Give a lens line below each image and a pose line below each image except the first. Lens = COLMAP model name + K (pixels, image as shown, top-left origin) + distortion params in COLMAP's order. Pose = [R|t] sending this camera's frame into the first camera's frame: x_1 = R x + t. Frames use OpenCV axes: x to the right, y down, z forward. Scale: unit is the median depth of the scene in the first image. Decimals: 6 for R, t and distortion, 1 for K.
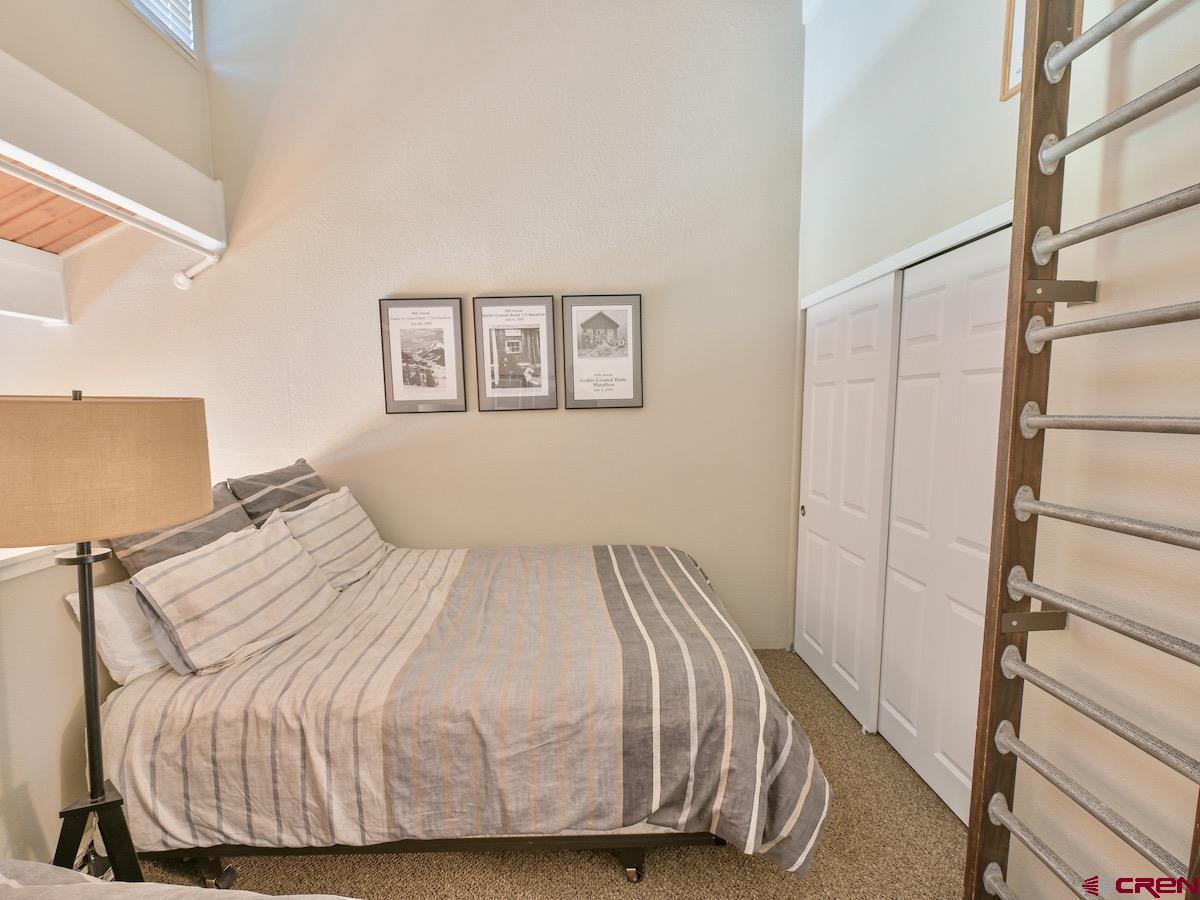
lens RADIAL K [[536.3, 0, 591.7], [0, 536.3, 456.3], [0, 0, 1]] dist [-0.003346, -0.003123]
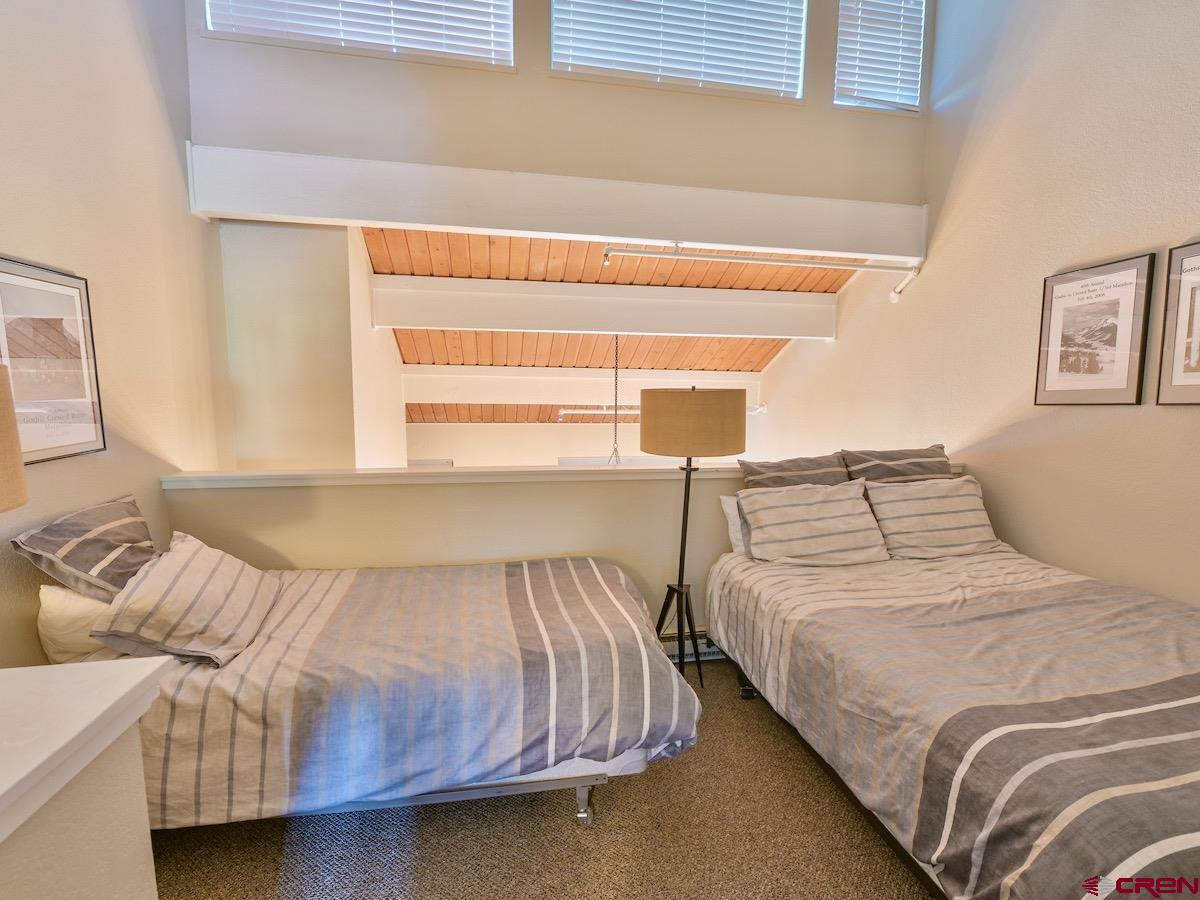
lens RADIAL K [[536.3, 0, 591.7], [0, 536.3, 456.3], [0, 0, 1]] dist [-0.003346, -0.003123]
pose [[0.141785, 0.113177, -0.983406, 0.516756], [-0.099175, 0.990068, 0.099645, -0.012128], [0.984917, 0.083401, 0.151601, 0.170282]]
